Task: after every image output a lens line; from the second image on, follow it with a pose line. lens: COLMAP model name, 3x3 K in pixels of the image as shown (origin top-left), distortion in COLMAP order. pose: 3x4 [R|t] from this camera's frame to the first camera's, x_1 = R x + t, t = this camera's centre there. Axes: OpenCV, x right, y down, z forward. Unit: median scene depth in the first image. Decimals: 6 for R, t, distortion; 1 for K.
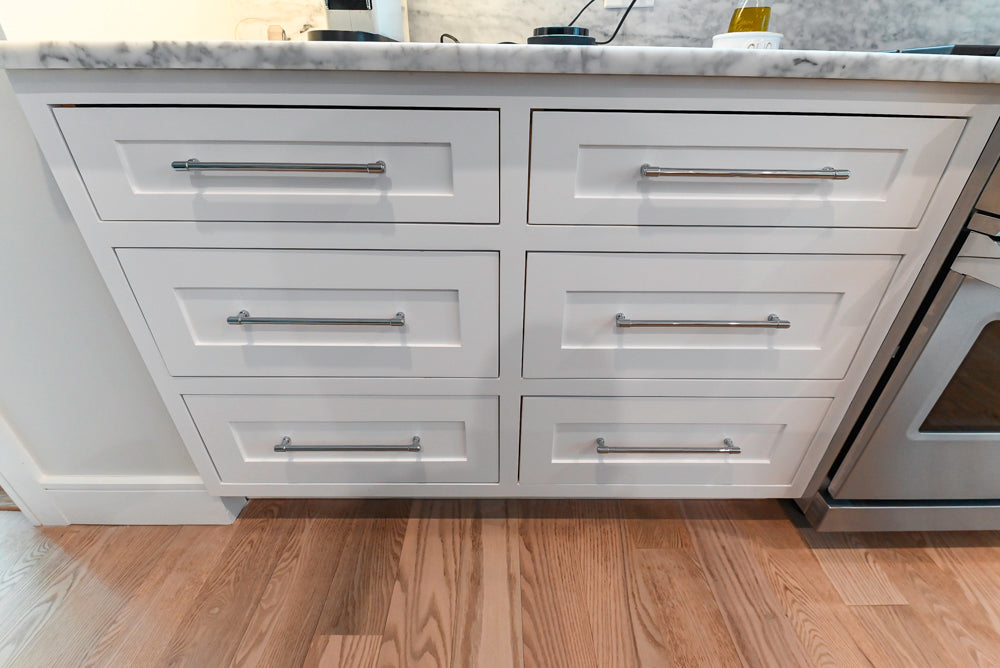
lens RADIAL K [[429.9, 0, 502.3], [0, 429.9, 328.8], [0, 0, 1]] dist [0.001649, -0.003607]
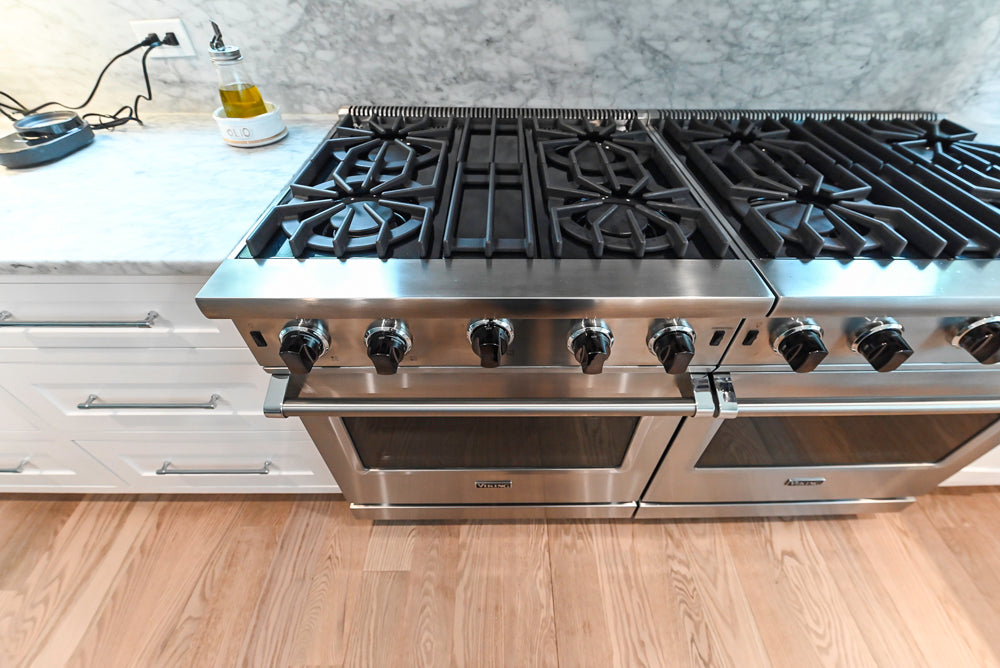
lens RADIAL K [[422.5, 0, 502.1], [0, 422.5, 324.9], [0, 0, 1]] dist [0.000957, -0.004134]
pose [[0.999987, -0.002939, -0.004232, 1.044138], [0.003889, 0.969332, 0.245722, -0.375262], [0.003380, -0.245735, 0.969331, -0.097540]]
